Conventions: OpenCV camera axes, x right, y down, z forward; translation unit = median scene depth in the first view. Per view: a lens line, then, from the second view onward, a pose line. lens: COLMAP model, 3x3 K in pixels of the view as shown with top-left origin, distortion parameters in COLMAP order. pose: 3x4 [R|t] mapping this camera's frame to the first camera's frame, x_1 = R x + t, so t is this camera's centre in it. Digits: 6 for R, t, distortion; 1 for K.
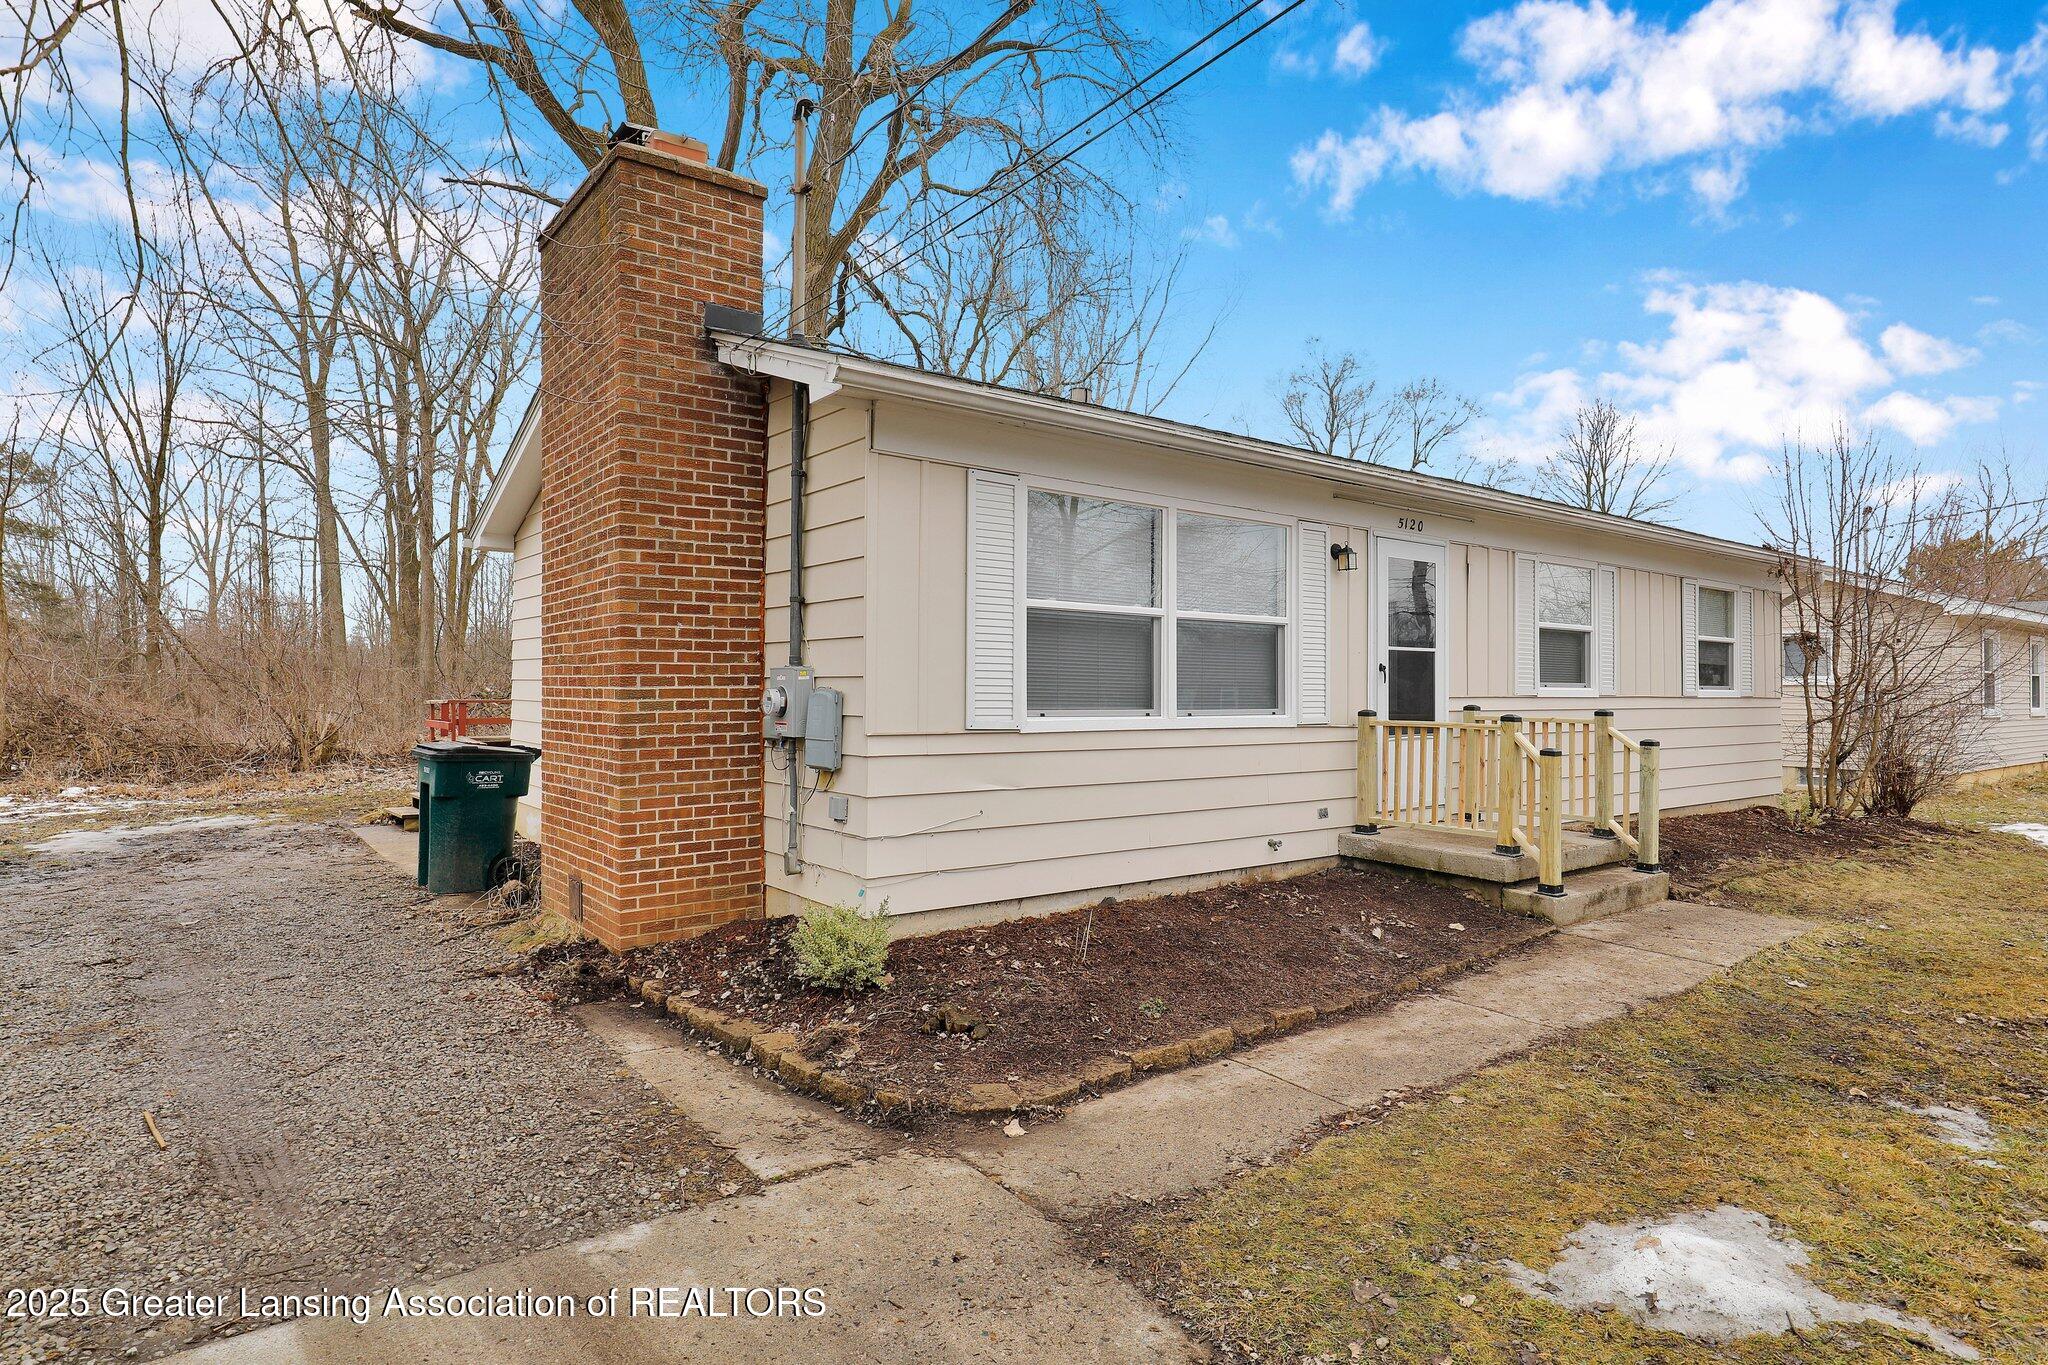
lens RADIAL K [[1110.2, 0, 1022.1], [0, 1110.2, 688.9], [0, 0, 1]] dist [-0.001164, -0.000057]
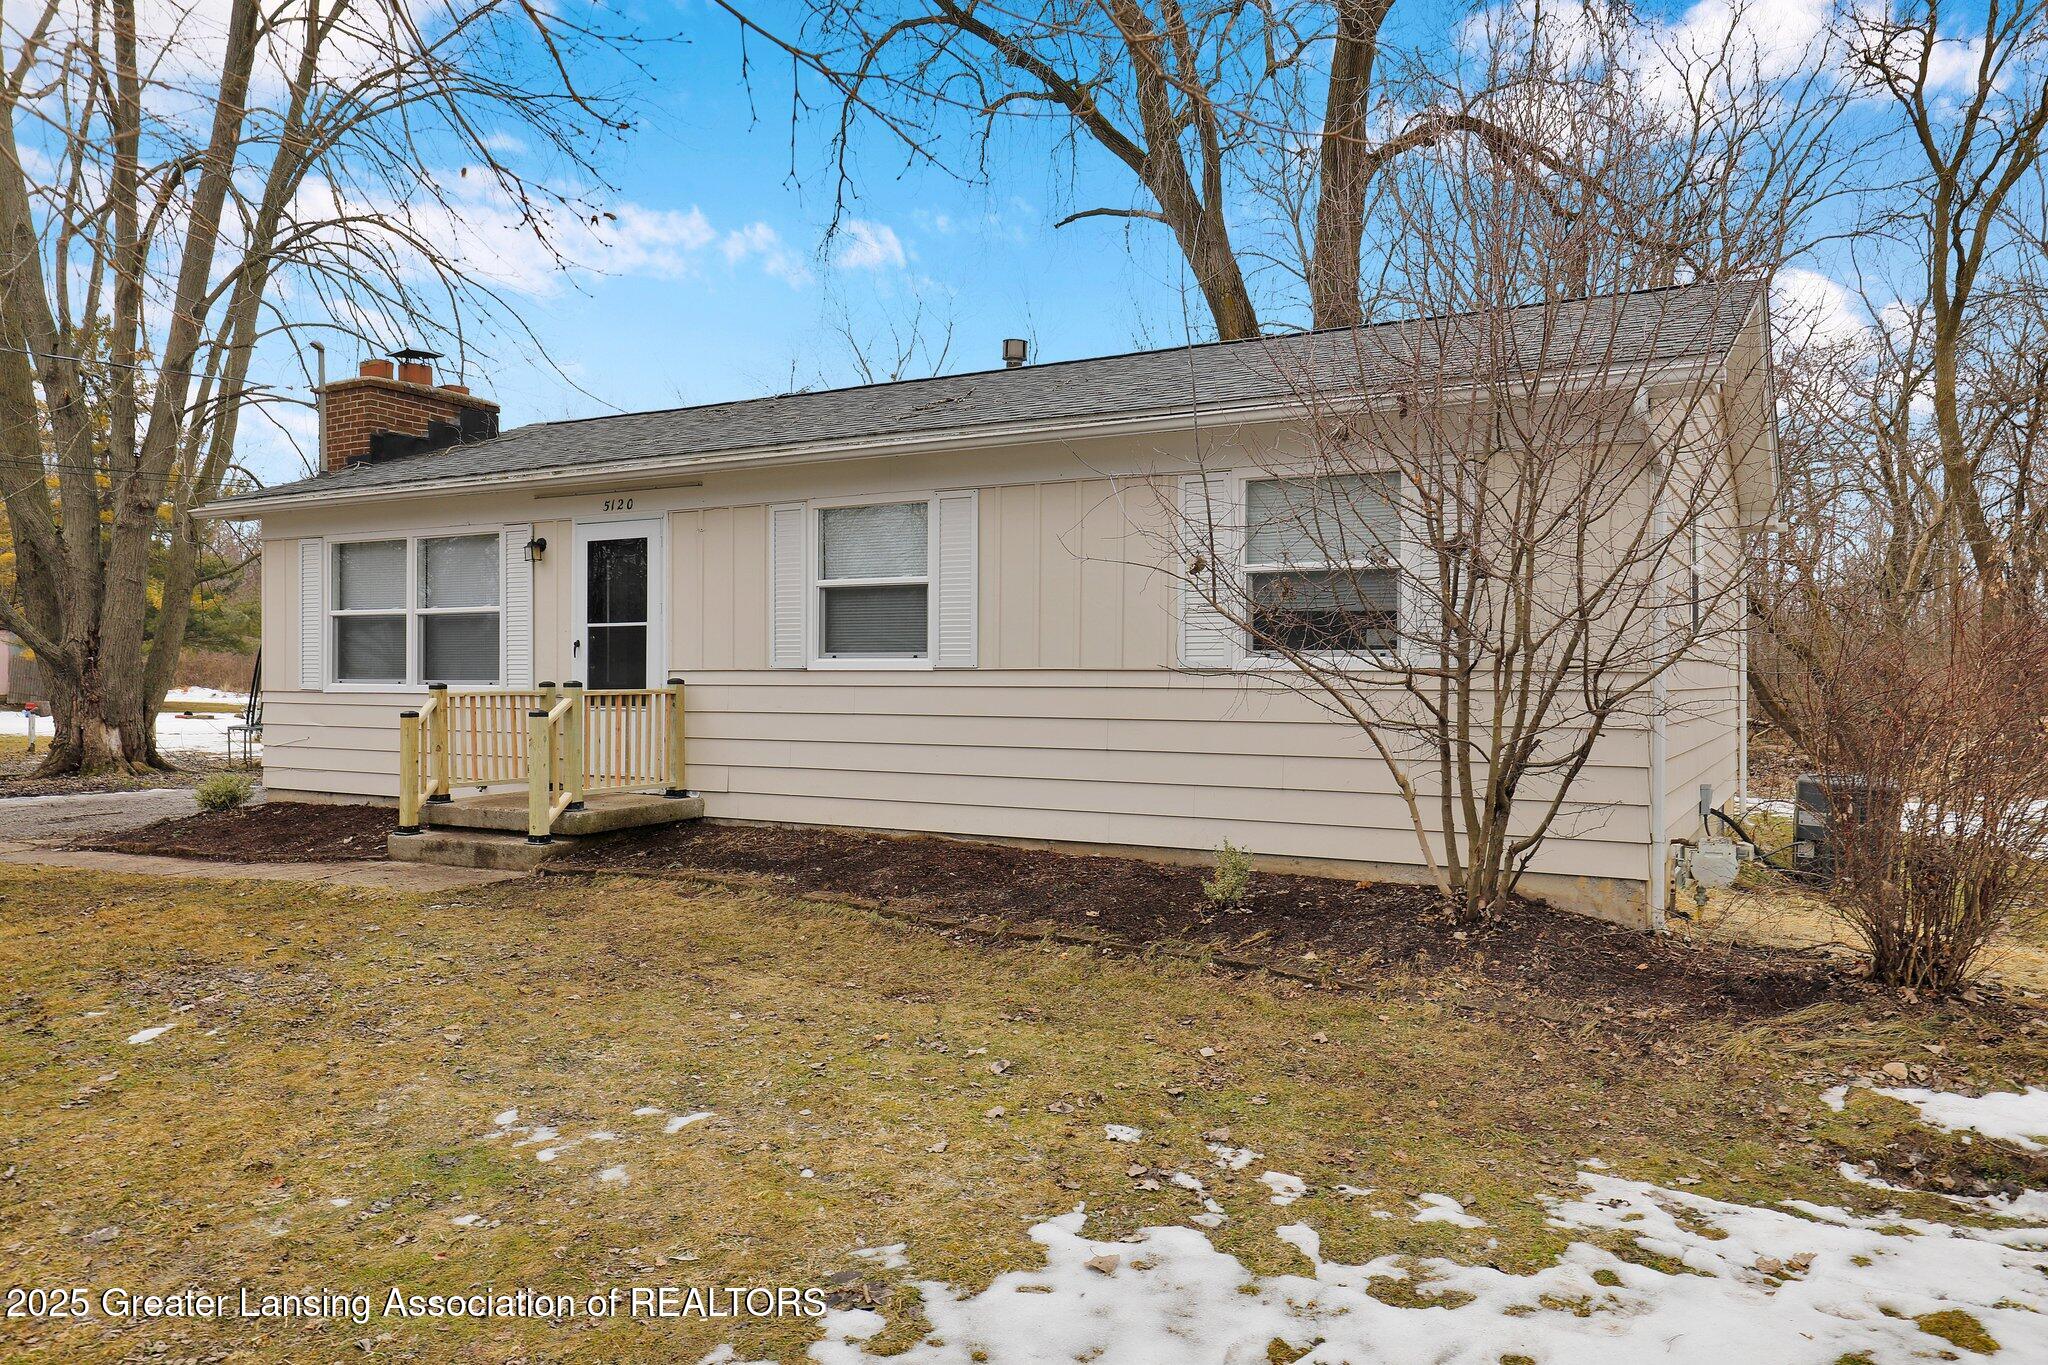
lens RADIAL K [[1449.3, 0, 1028.1], [0, 1449.3, 677.4], [0, 0, 1]] dist [0.002919, -0.001346]
pose [[0.389853, 0.000157, -0.920877, 1.956351], [0.006615, 0.999974, 0.002971, 0.014675], [0.920853, -0.007249, 0.389842, 0.914037]]
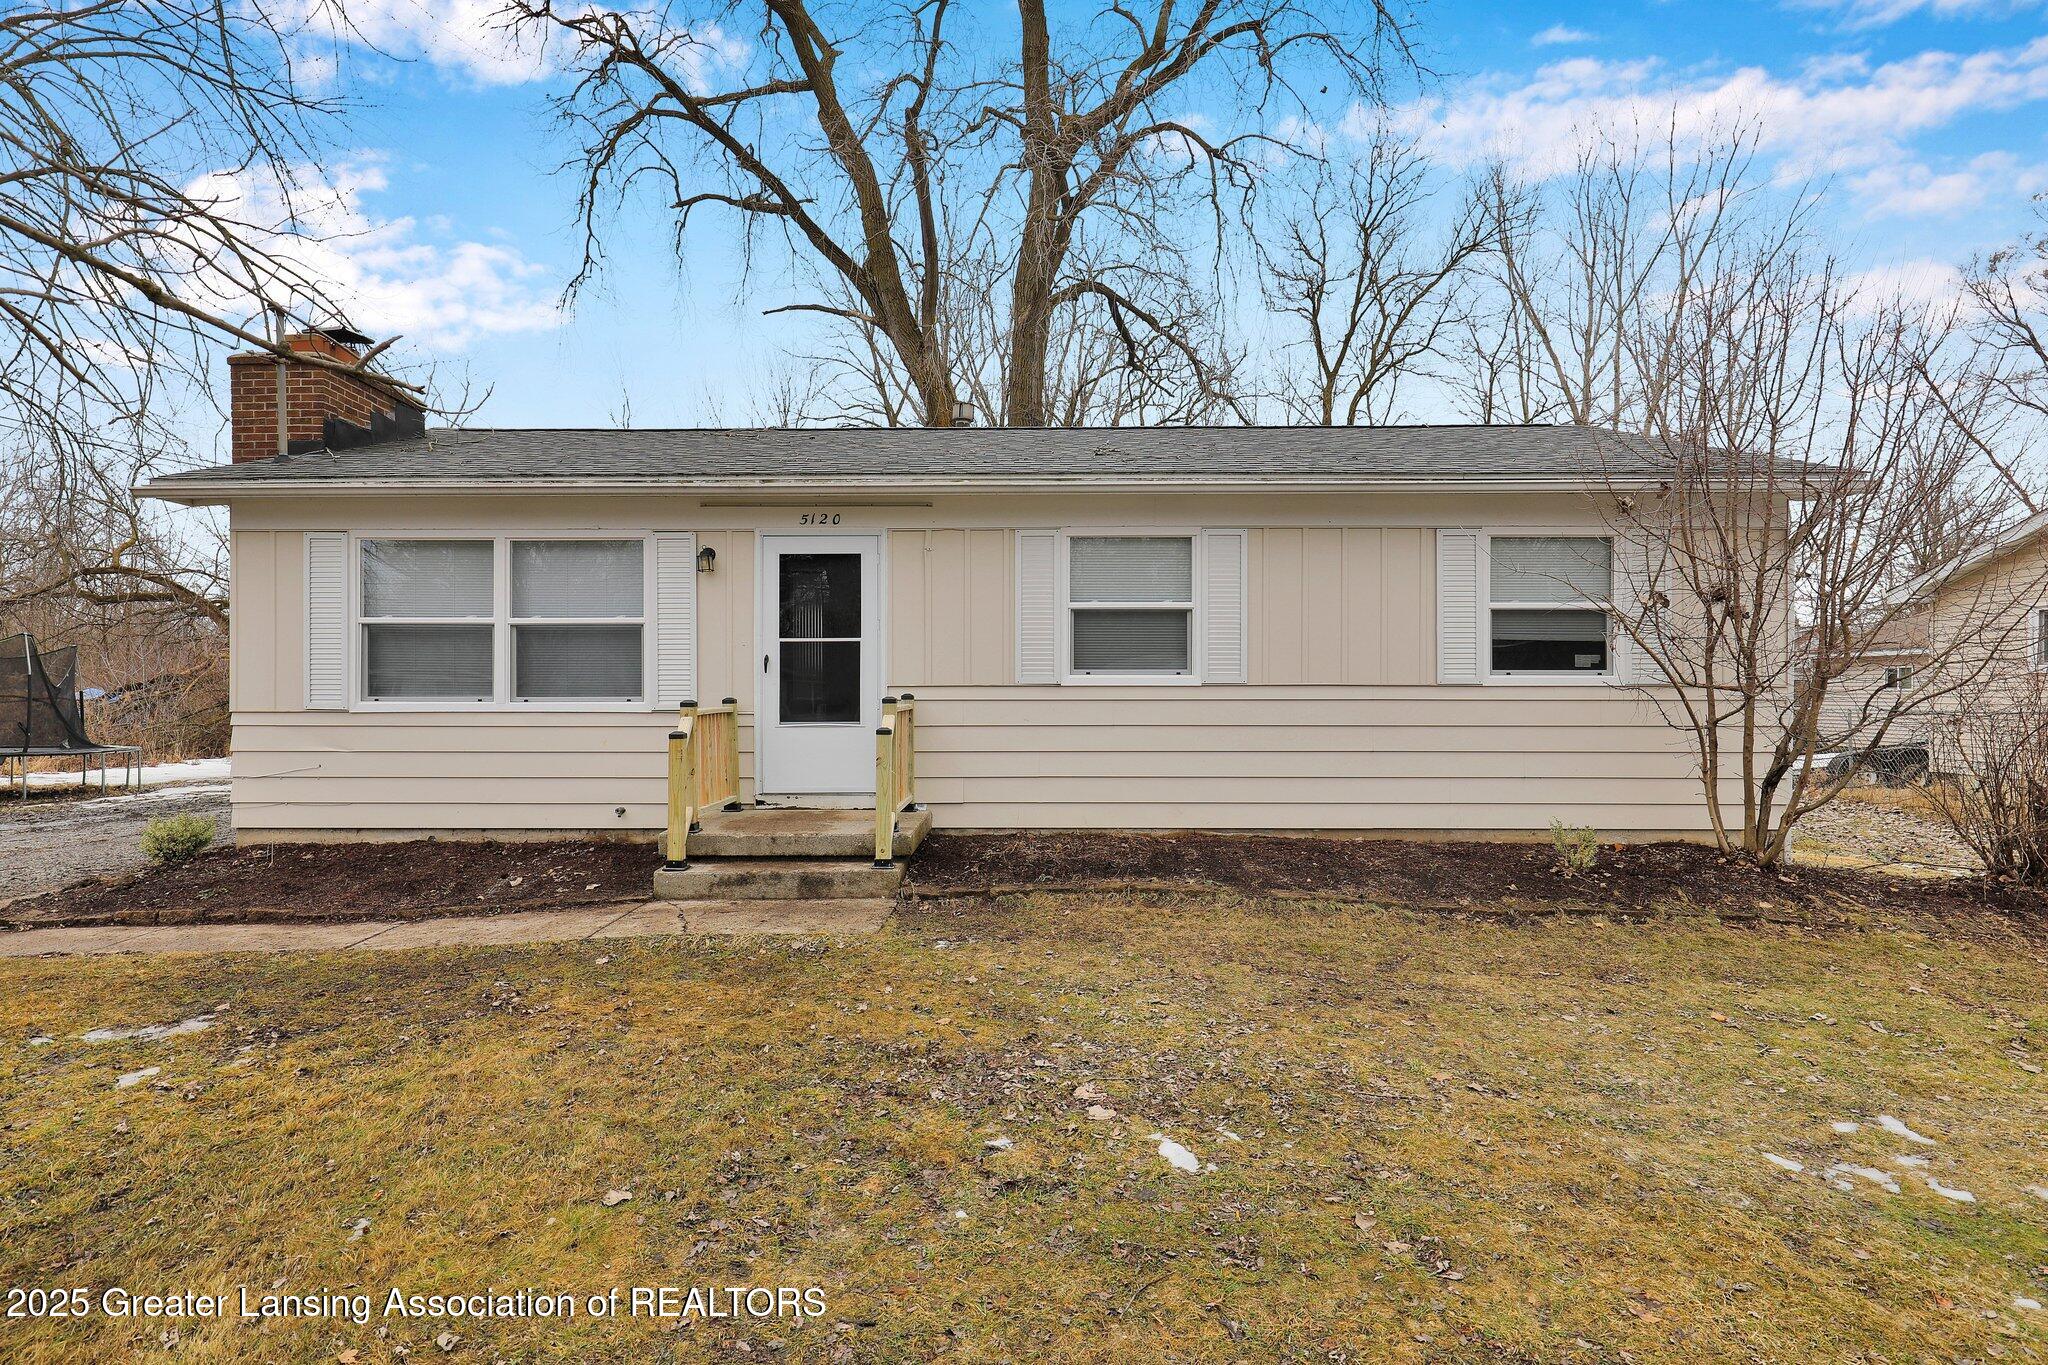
lens RADIAL K [[1070.0, 0, 1023.3], [0, 1070.0, 689.0], [0, 0, 1]] dist [-0.000741, 0.000849]
pose [[0.789861, -0.003700, -0.613275, 1.236691], [0.007927, 0.999960, 0.004177, 0.008966], [0.613234, -0.008161, 0.789859, 0.361719]]
